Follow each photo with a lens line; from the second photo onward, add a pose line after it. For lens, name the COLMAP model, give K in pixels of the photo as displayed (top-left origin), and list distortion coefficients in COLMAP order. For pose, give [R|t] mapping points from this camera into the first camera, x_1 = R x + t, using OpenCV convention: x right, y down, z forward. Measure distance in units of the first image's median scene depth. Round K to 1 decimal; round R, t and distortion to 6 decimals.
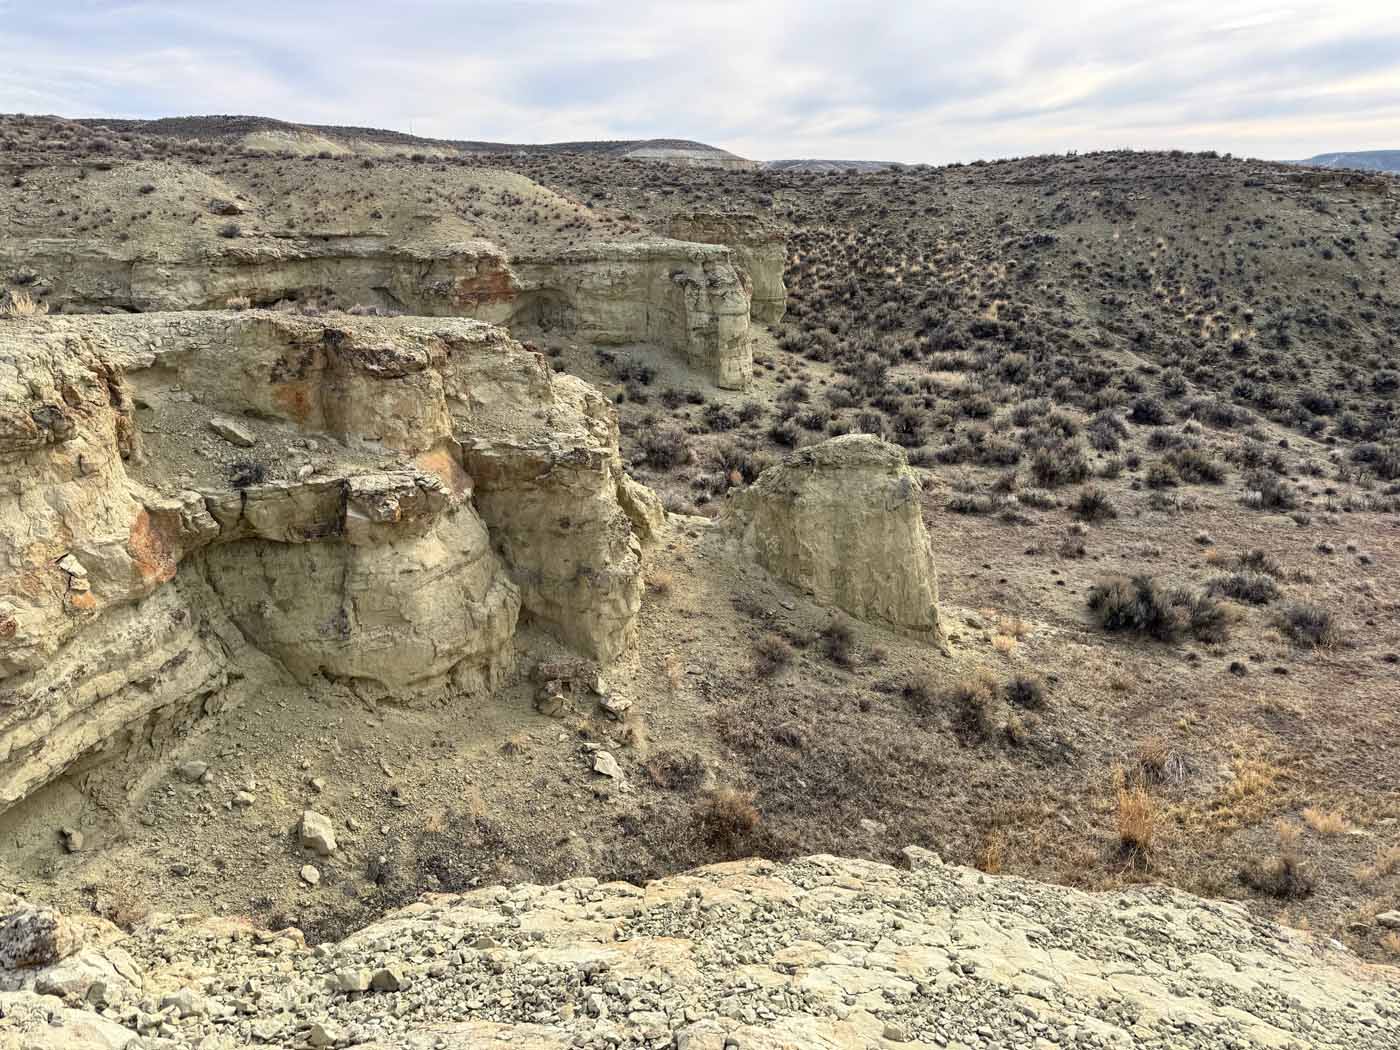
lens RADIAL K [[997.6, 0, 700.0], [0, 997.6, 525.0], [0, 0, 1]] dist [0.108894, -0.143404]
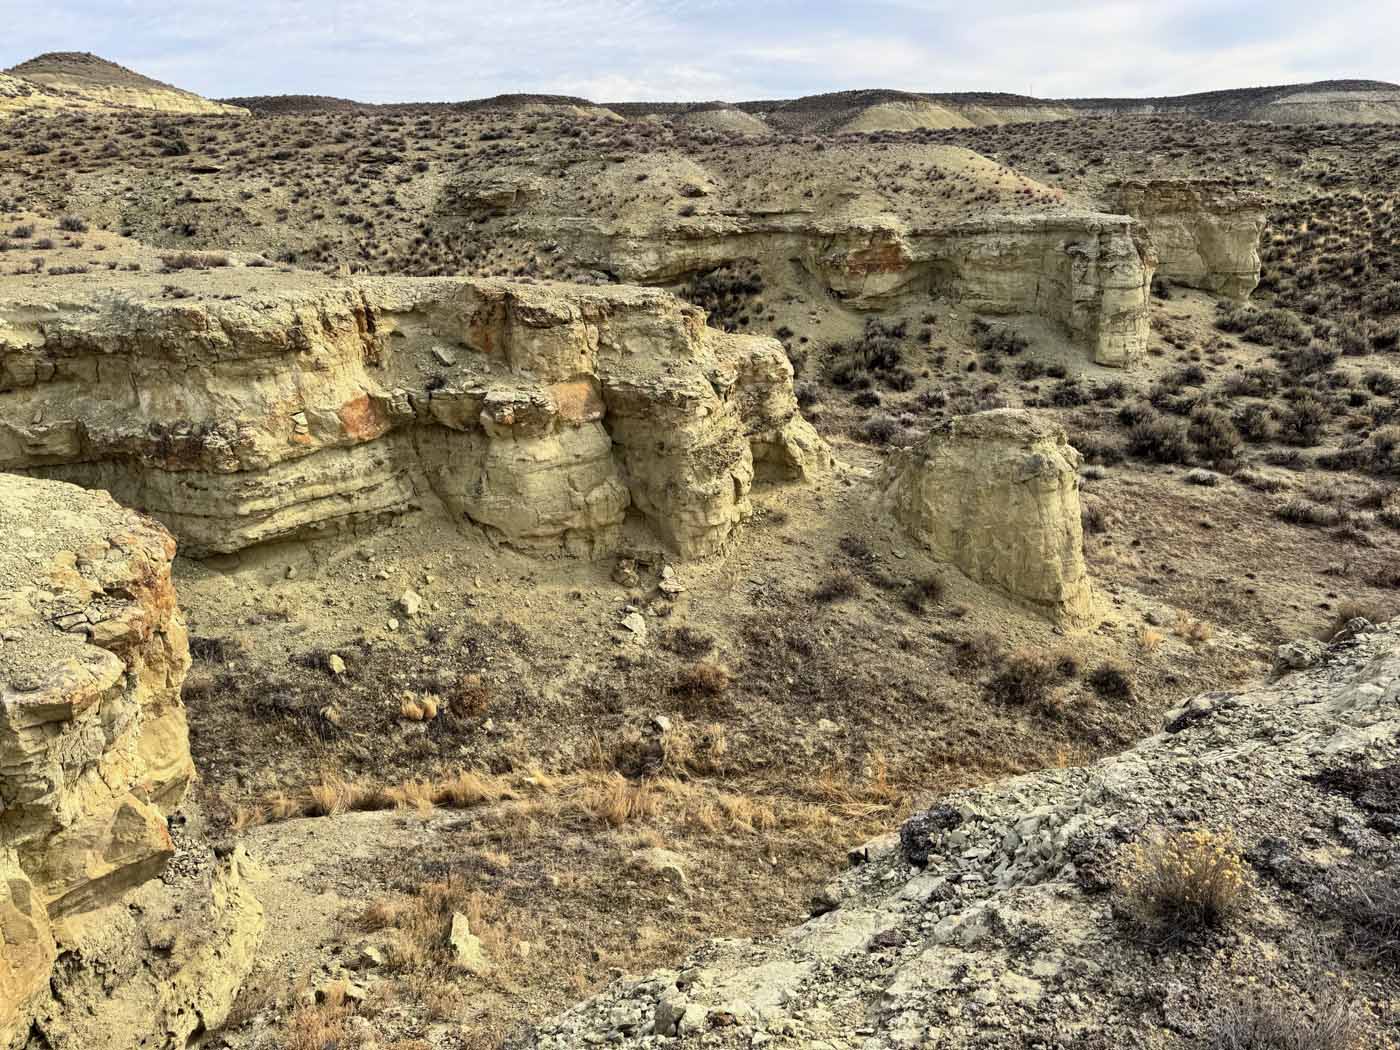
lens RADIAL K [[989.7, 0, 700.0], [0, 989.7, 525.0], [0, 0, 1]] dist [0.144176, -0.201428]
pose [[0.839824, 0.158977, -0.519059, 0.234931], [-0.140739, 0.987228, 0.074657, -0.001712], [0.524298, 0.010353, 0.851472, -0.035019]]
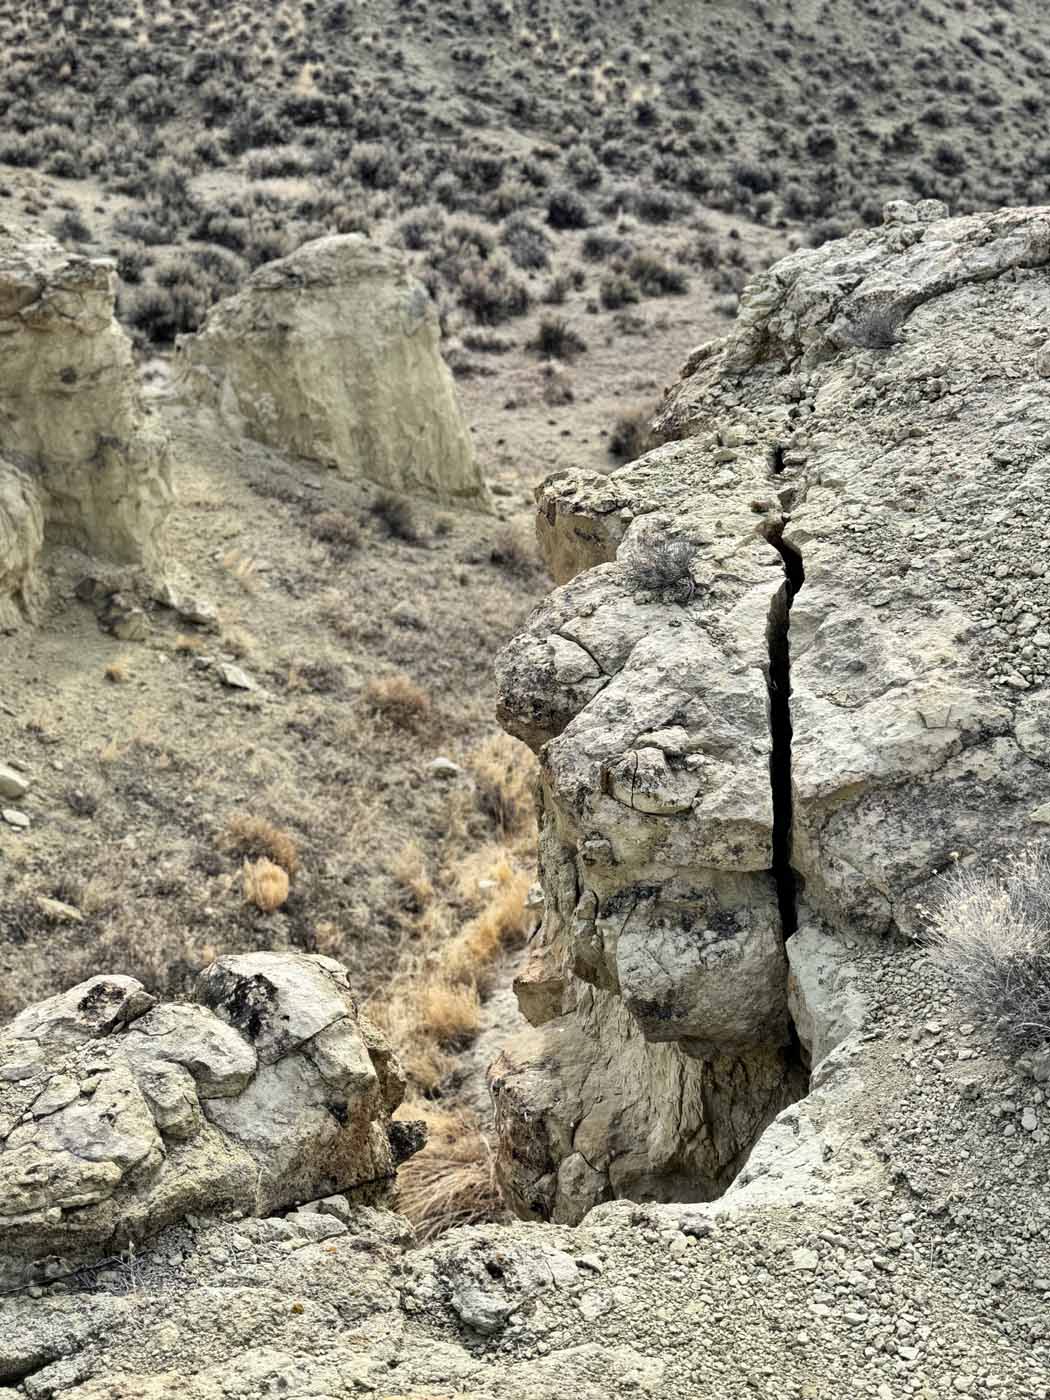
lens RADIAL K [[1653.0, 0, 525.0], [0, 1653.0, 700.0], [0, 0, 1]] dist [0.223047, -0.461741]
pose [[0.887803, -0.218754, 0.404911, -0.147227], [0.167419, 0.973044, 0.158606, 0.033088], [-0.428692, -0.073021, 0.900495, -0.082051]]
